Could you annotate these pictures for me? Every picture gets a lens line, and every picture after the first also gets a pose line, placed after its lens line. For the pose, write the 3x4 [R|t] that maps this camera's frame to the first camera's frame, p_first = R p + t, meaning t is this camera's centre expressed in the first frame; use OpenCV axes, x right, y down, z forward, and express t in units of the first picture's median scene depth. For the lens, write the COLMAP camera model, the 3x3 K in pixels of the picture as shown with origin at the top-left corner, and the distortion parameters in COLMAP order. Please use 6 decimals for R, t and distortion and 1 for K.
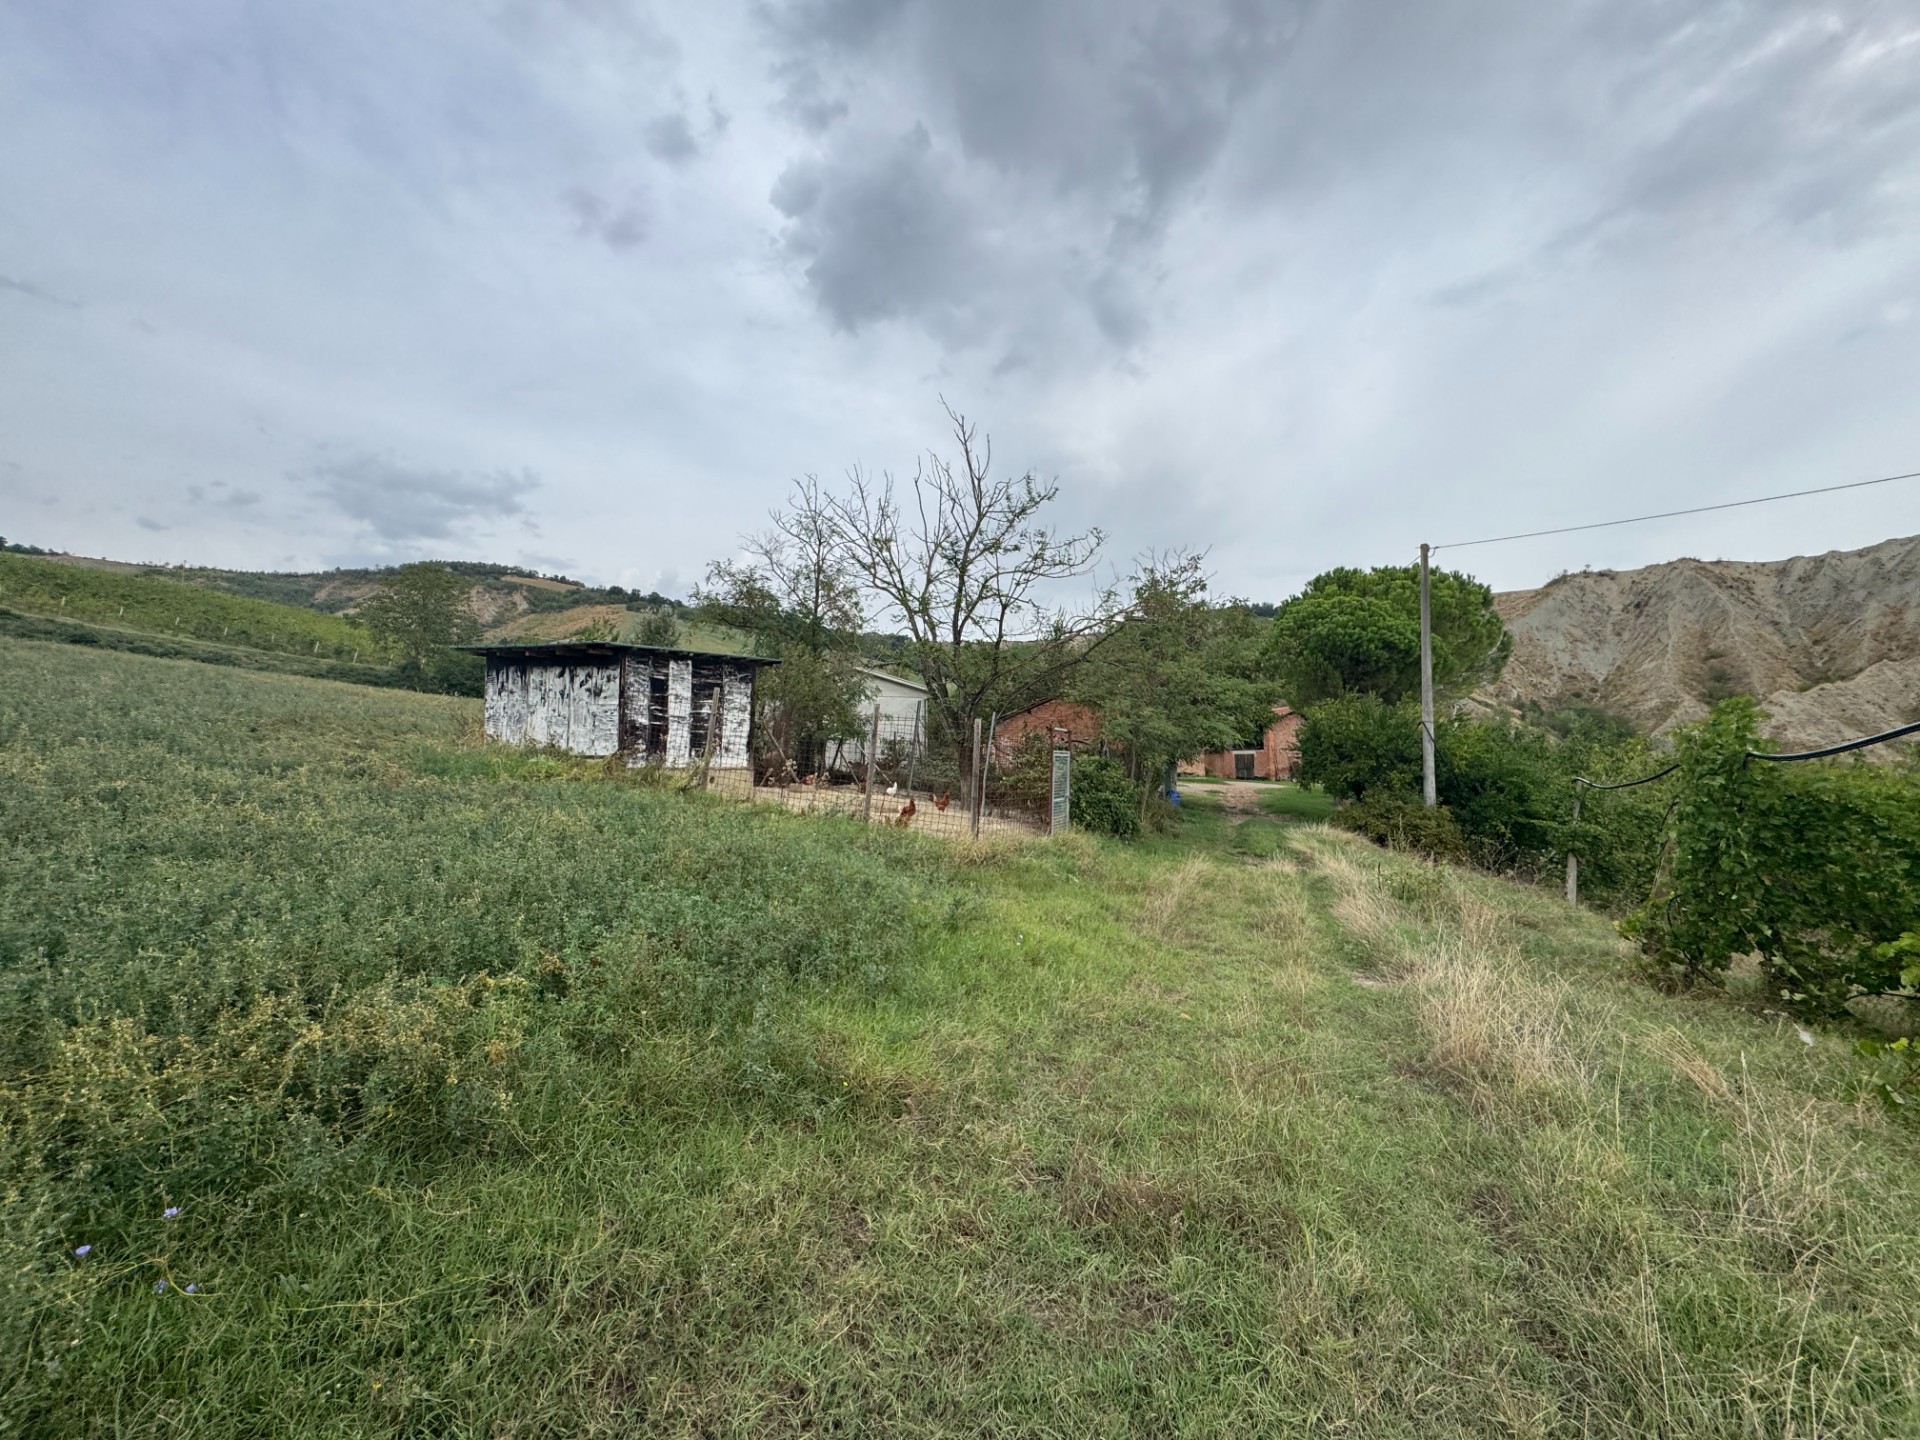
lens RADIAL K [[767.3, 0, 959.3], [0, 767.3, 728.8], [0, 0, 1]] dist [-0.002533, 0.000422]
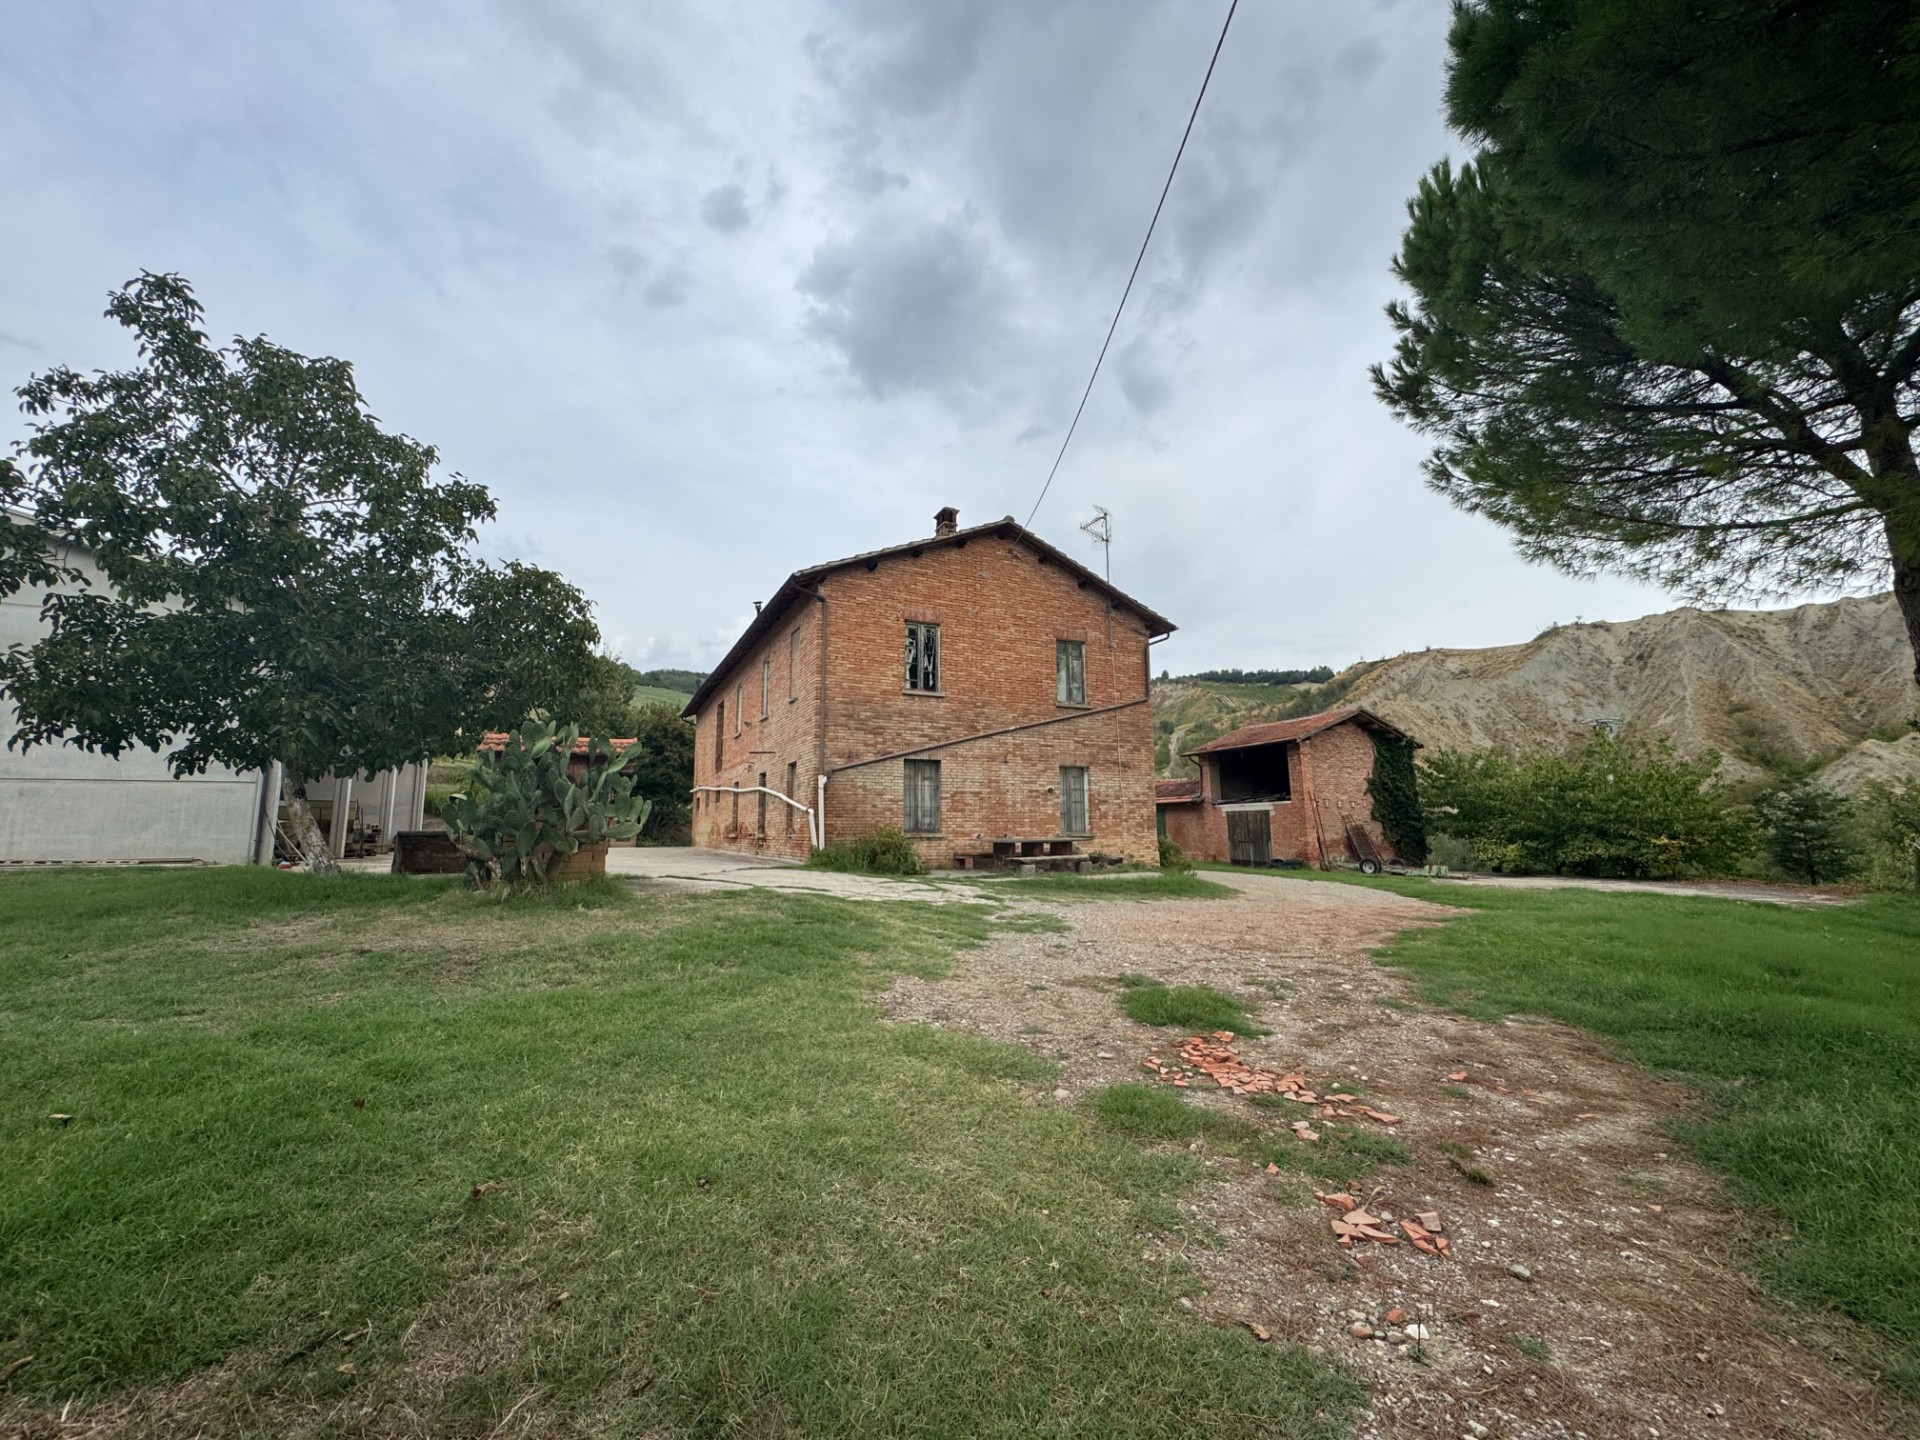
lens RADIAL K [[767.3, 0, 958.9], [0, 767.3, 724.1], [0, 0, 1]] dist [-0.002533, 0.000422]
pose [[0.999390, -0.002961, 0.034798, 0.036263], [0.006291, 0.995364, -0.095978, 0.002793], [-0.034352, 0.096139, 0.994775, 0.131318]]
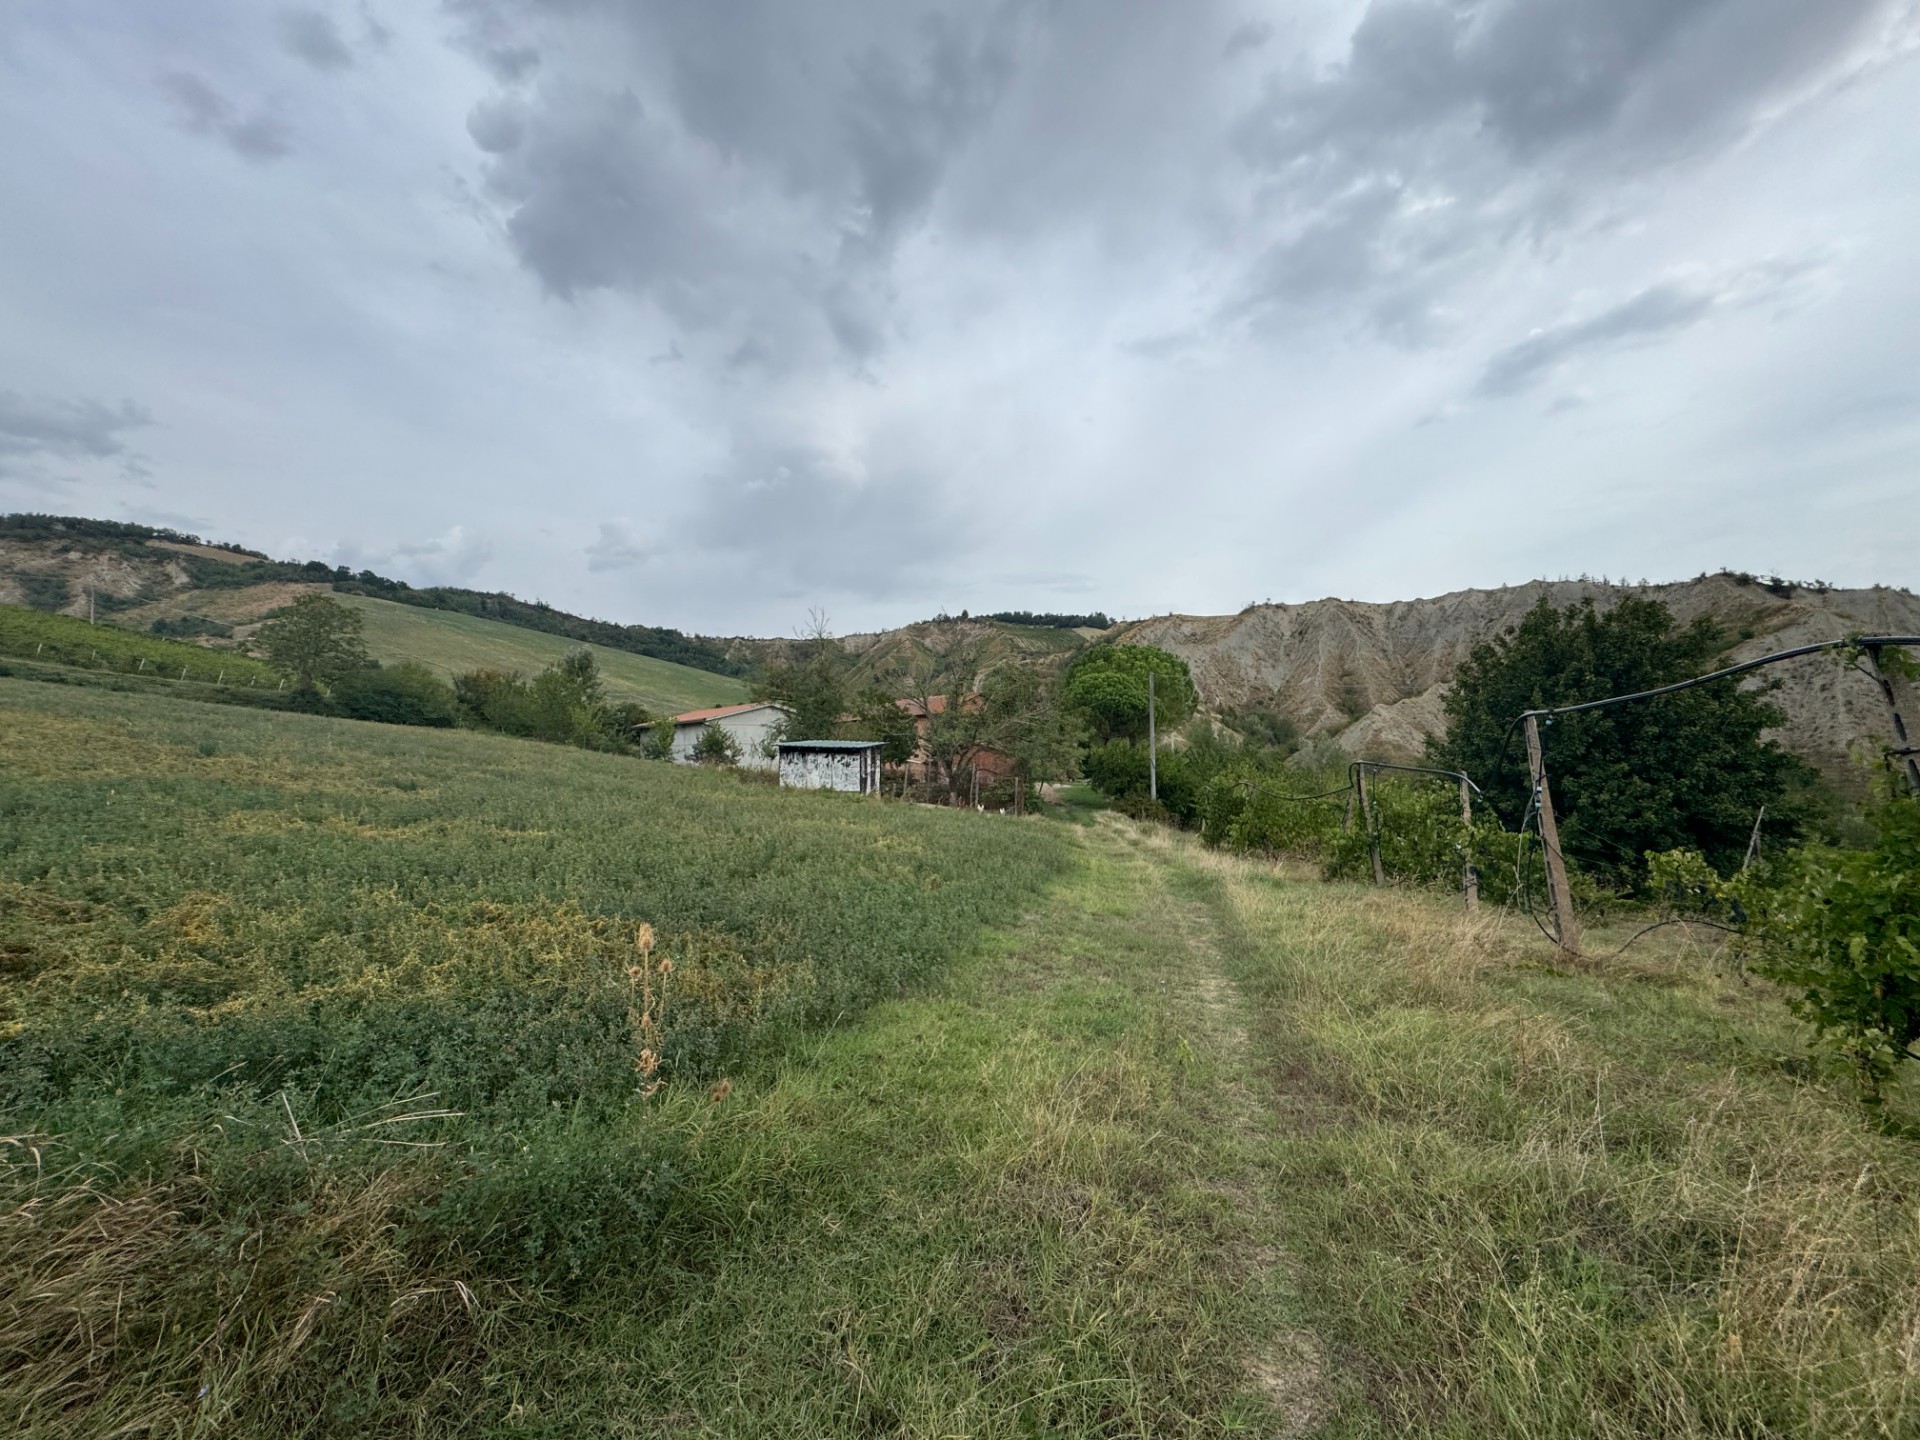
lens RADIAL K [[767.3, 0, 937.1], [0, 767.3, 725.9], [0, 0, 1]] dist [-0.002533, 0.000422]
pose [[0.964171, -0.005482, 0.265225, -0.057870], [0.004802, 0.999983, 0.003210, -0.012236], [-0.265238, -0.001822, 0.964181, -0.098075]]
